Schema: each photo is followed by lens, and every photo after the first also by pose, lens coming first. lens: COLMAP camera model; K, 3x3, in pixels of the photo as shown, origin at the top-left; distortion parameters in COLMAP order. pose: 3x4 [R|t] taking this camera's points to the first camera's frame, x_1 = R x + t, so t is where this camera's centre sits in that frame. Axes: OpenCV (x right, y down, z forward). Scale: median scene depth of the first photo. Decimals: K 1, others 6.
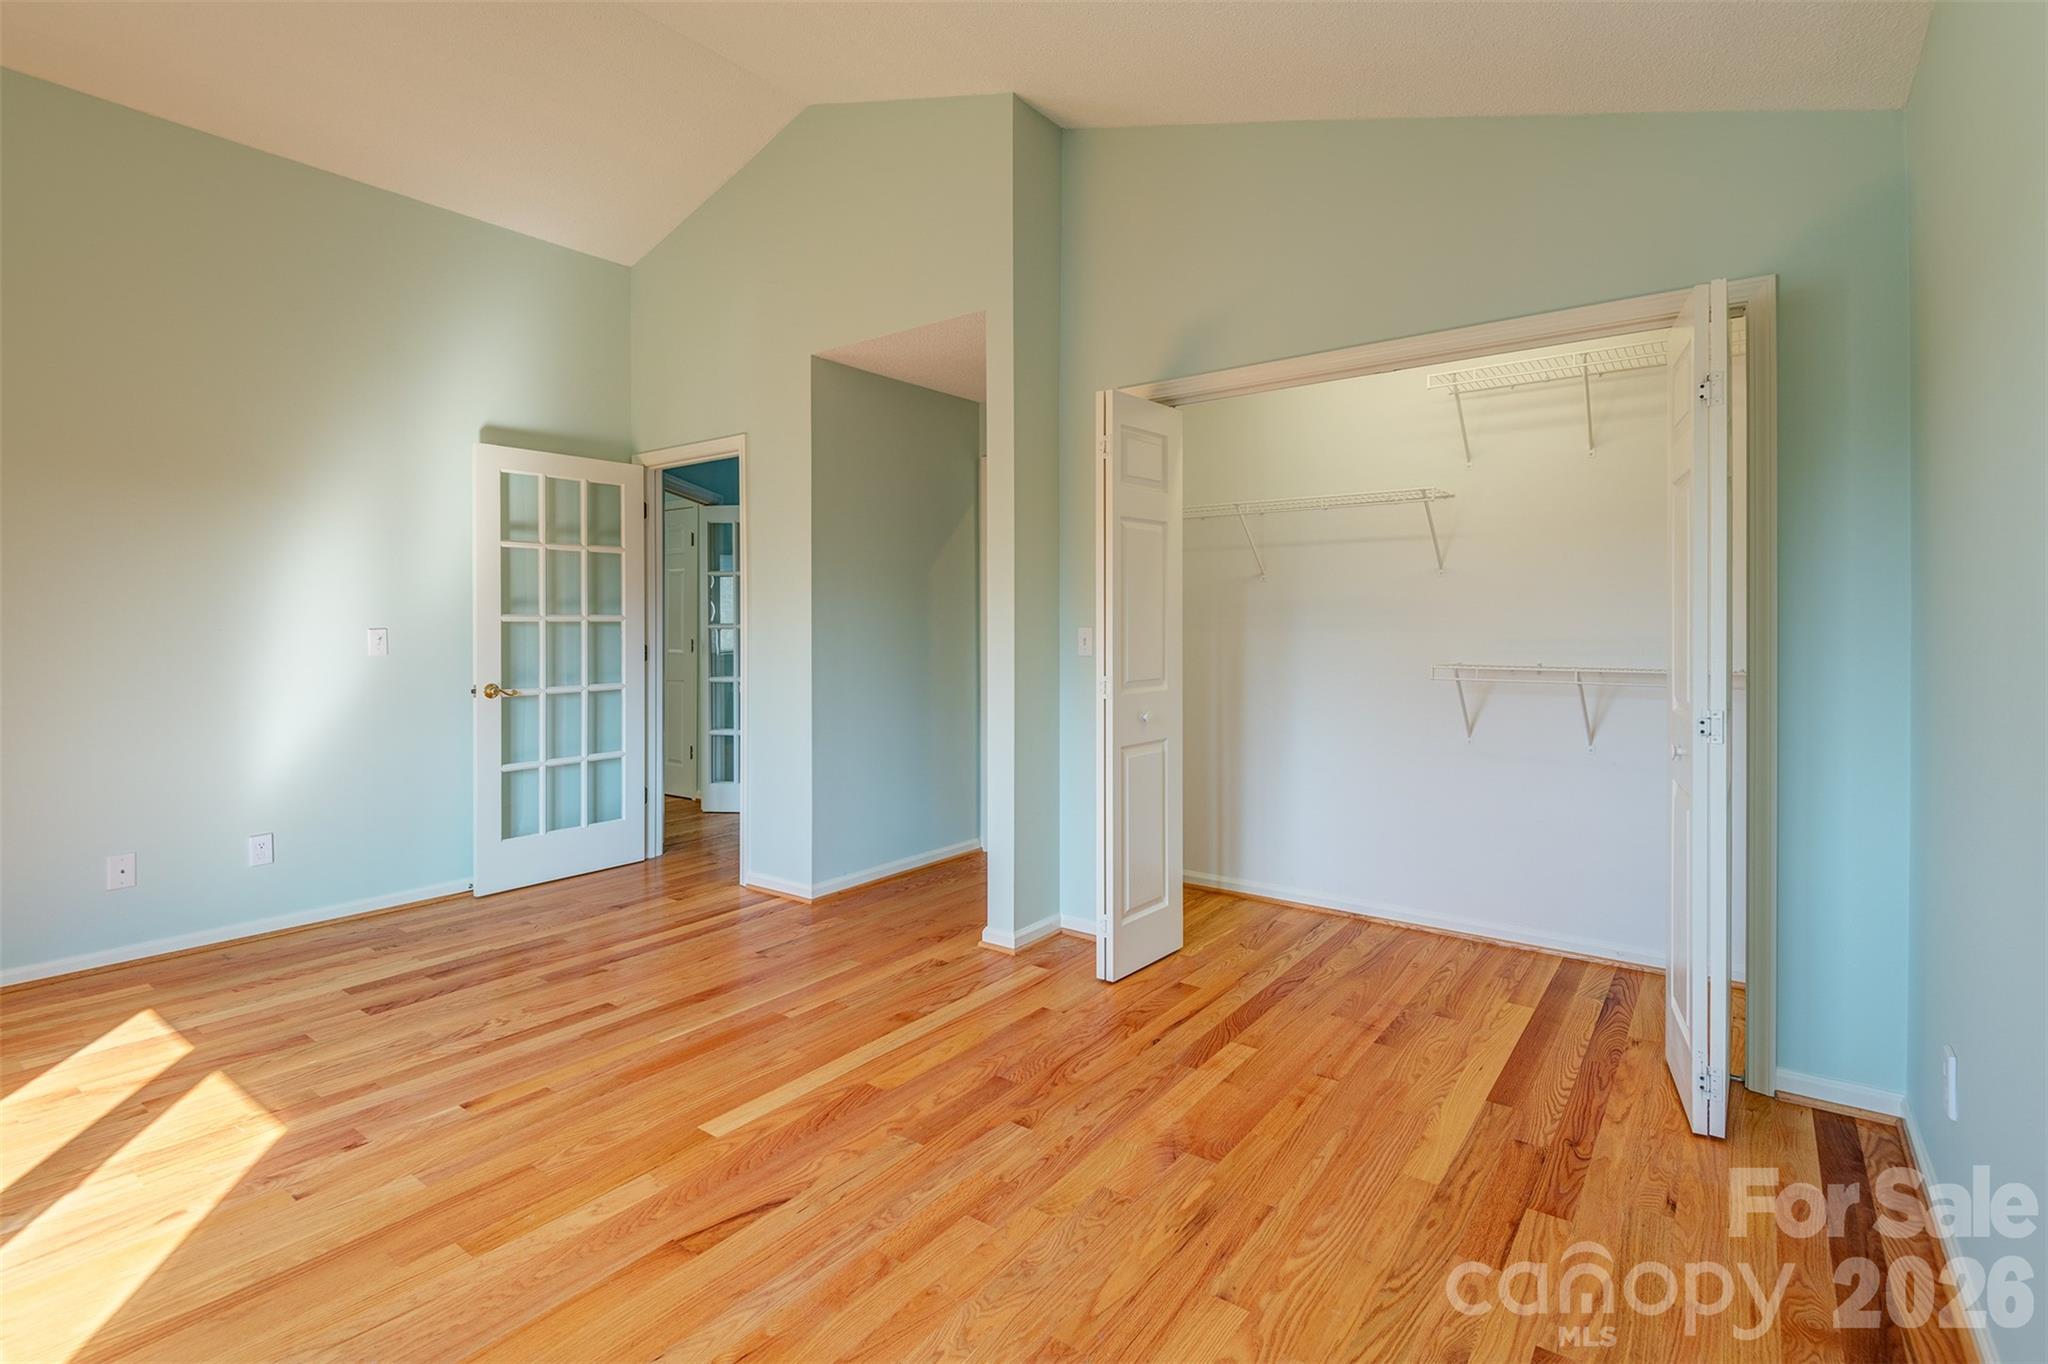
lens RADIAL K [[988.8, 0, 1029.2], [0, 988.8, 630.2], [0, 0, 1]] dist [0.022551, -0.024718]
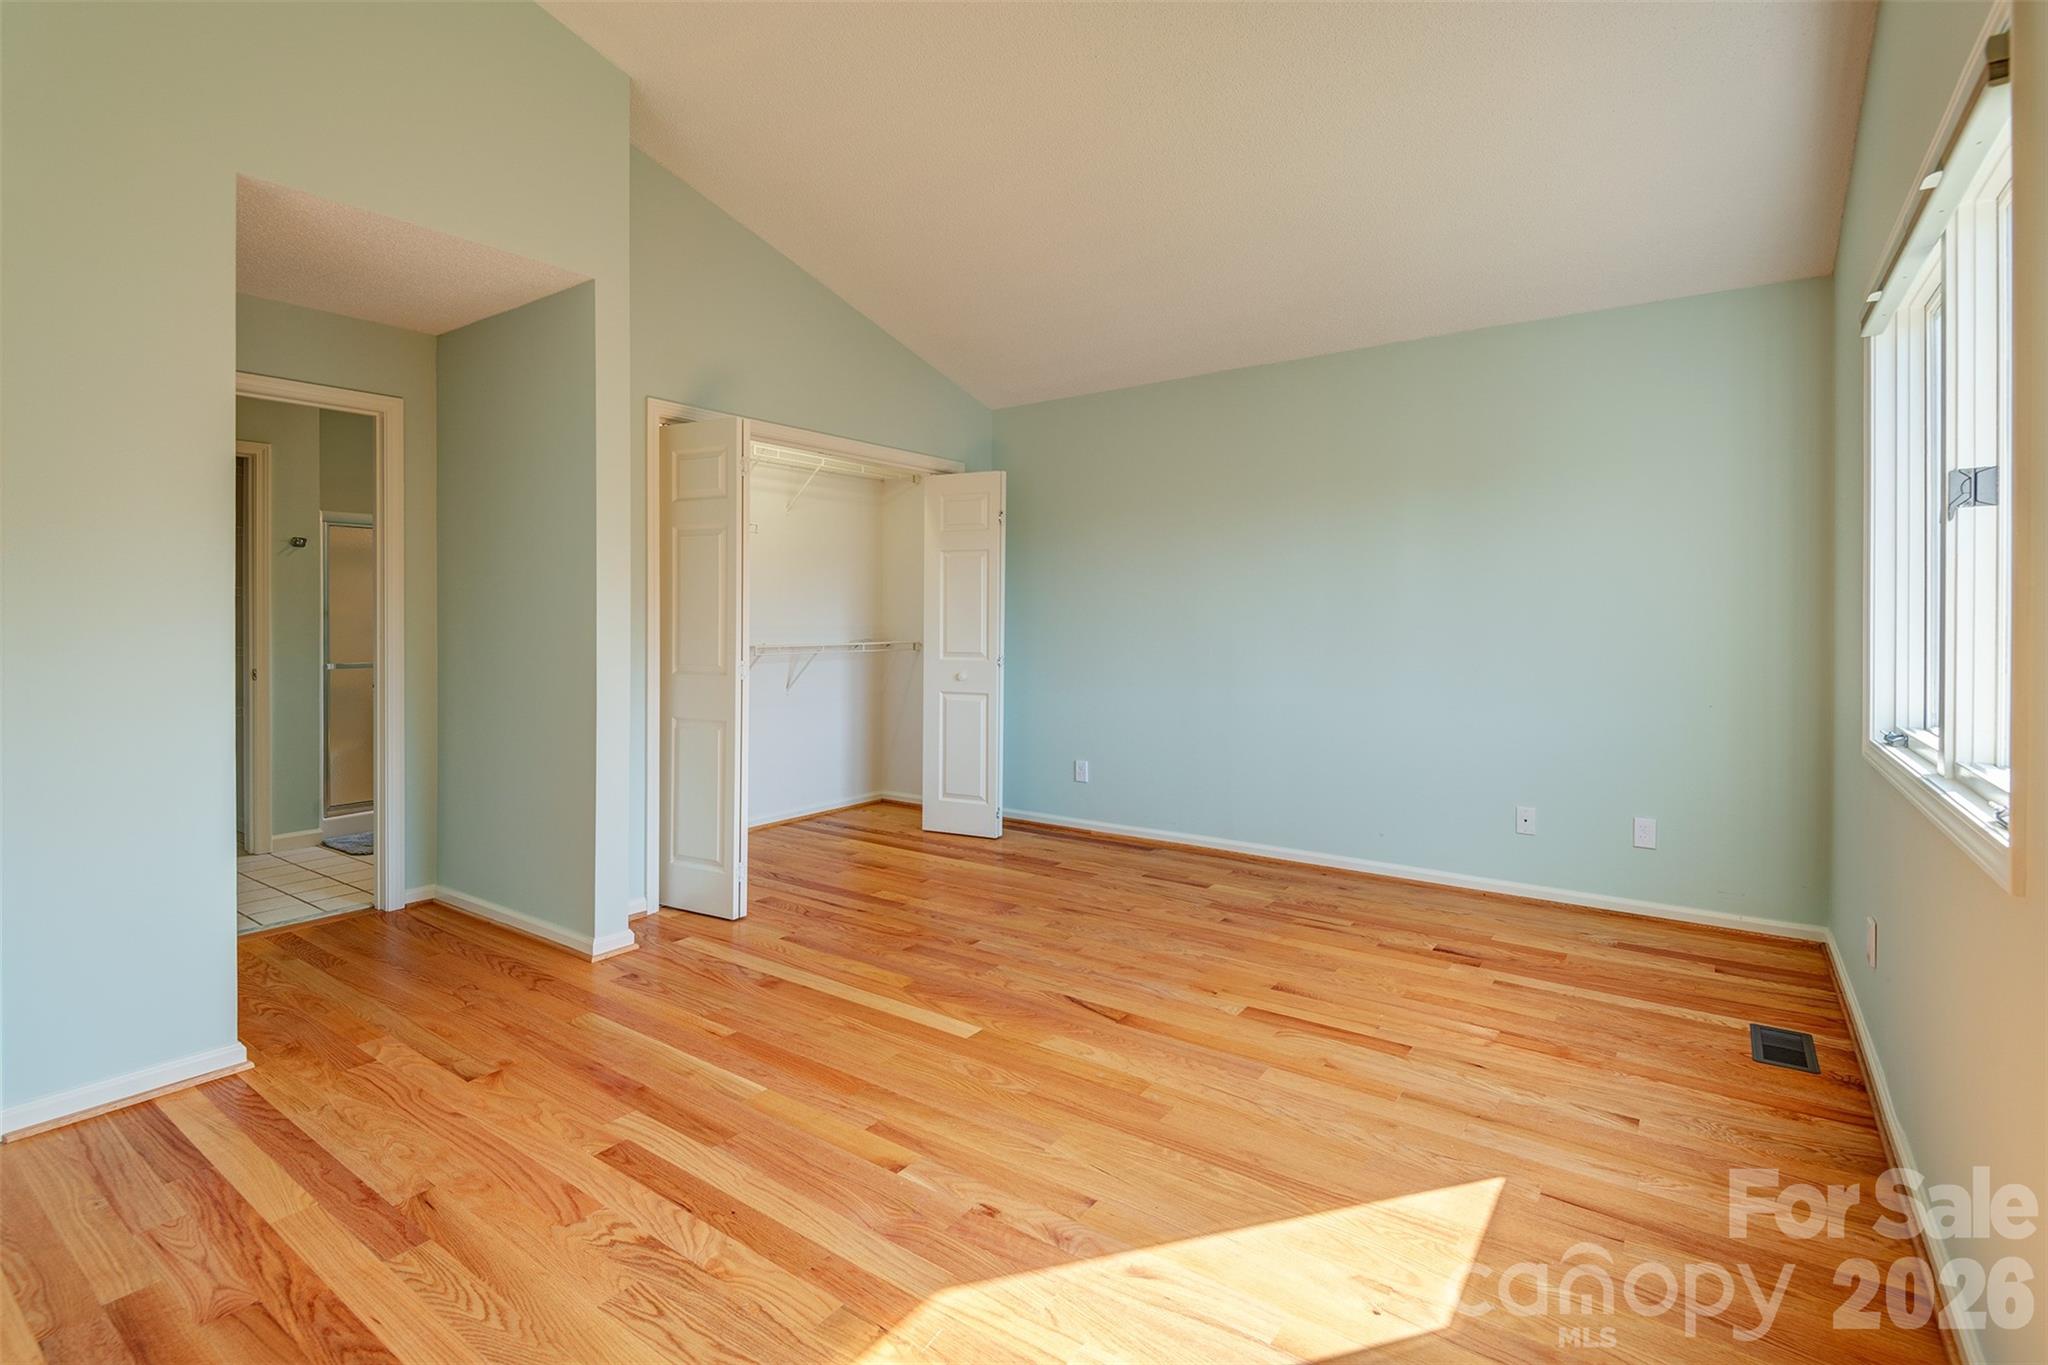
lens RADIAL K [[960.6, 0, 1024.5], [0, 960.6, 594.7], [0, 0, 1]] dist [0.033247, -0.019982]
pose [[-0.022520, 0.022619, 0.999490, -1.413473], [0.003303, 0.999740, -0.022551, -0.002269], [-0.999741, 0.002793, -0.022589, 0.899847]]
